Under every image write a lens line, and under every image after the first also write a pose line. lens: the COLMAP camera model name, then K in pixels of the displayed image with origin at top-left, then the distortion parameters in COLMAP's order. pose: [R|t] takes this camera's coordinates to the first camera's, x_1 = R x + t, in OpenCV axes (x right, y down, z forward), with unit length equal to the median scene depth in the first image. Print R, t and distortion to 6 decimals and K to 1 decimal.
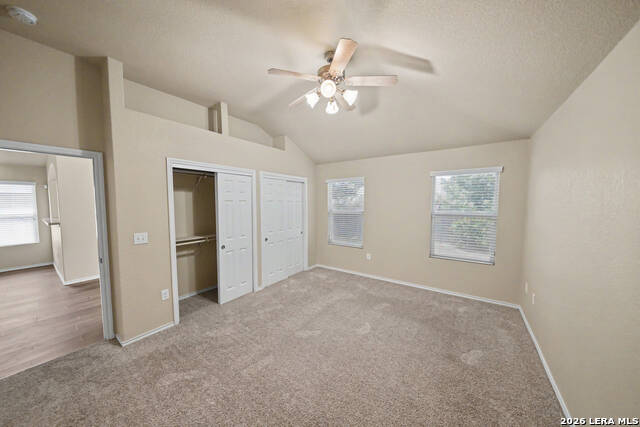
lens RADIAL K [[216.0, 0, 322.4], [0, 216.0, 213.2], [0, 0, 1]] dist [-0.002320, -0.001295]
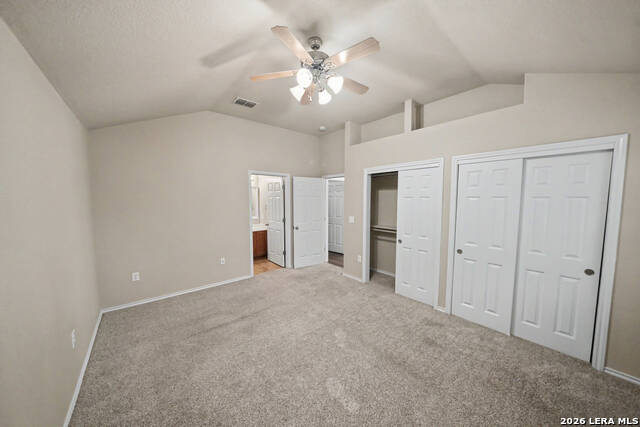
lens RADIAL K [[216.0, 0, 316.2], [0, 216.0, 214.1], [0, 0, 1]] dist [-0.002320, -0.001295]
pose [[-0.263262, 0.069500, -0.962218, 0.609793], [-0.051083, 0.994998, 0.085844, -0.041369], [0.963371, 0.071753, -0.258394, 0.808808]]
